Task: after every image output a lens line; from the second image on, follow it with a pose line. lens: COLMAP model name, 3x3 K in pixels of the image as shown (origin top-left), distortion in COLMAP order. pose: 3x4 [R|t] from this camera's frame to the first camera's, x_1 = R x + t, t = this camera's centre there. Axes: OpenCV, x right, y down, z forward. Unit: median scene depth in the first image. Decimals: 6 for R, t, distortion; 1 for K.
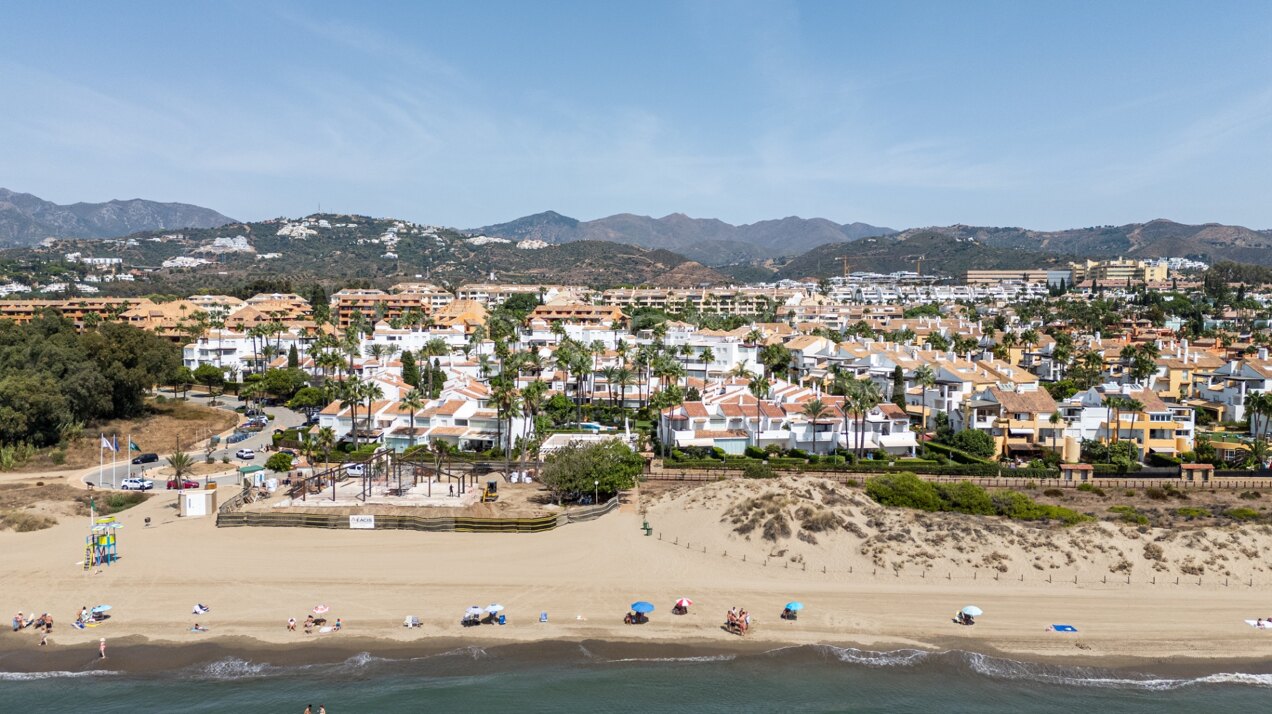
lens RADIAL K [[939.7, 0, 636.0], [0, 939.7, 357.0], [0, 0, 1]] dist [0.090888, -0.085642]
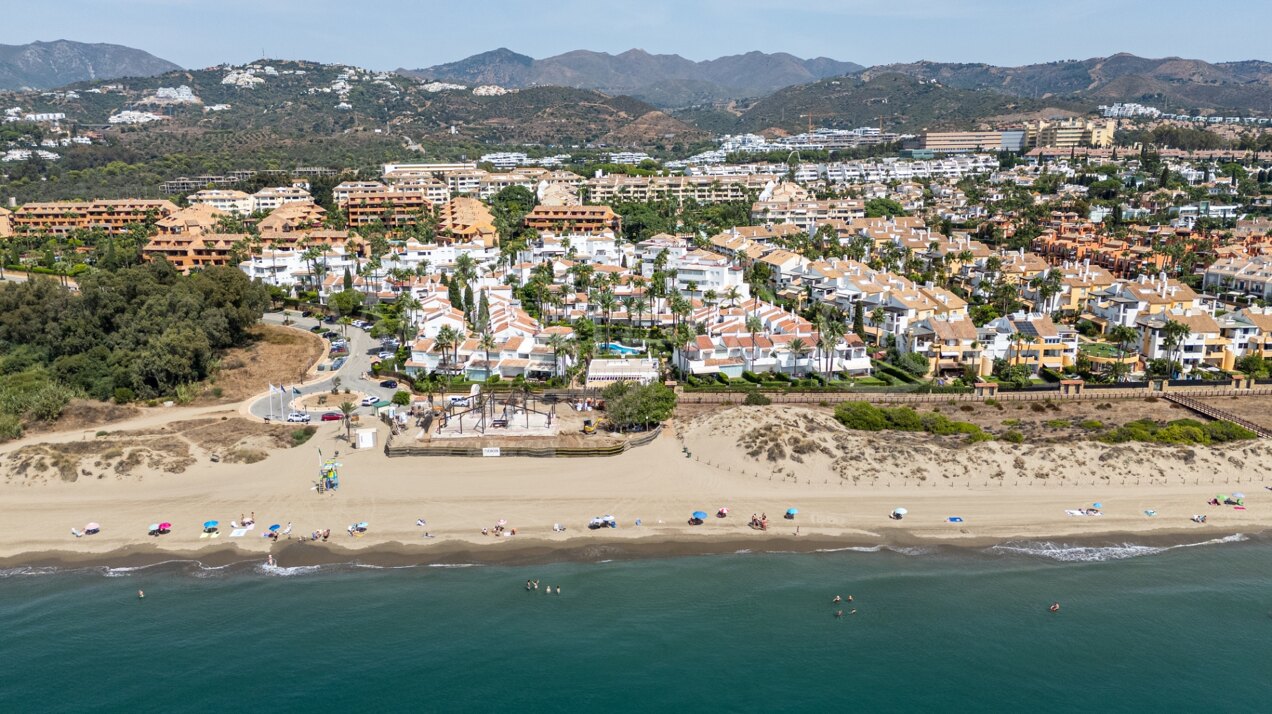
lens RADIAL K [[939.7, 0, 636.0], [0, 939.7, 357.0], [0, 0, 1]] dist [0.090888, -0.085642]
pose [[0.998946, -0.024491, 0.038814, -0.055641], [0.017804, 0.986281, 0.164112, -0.094803], [-0.042301, -0.163248, 0.985678, -0.190617]]
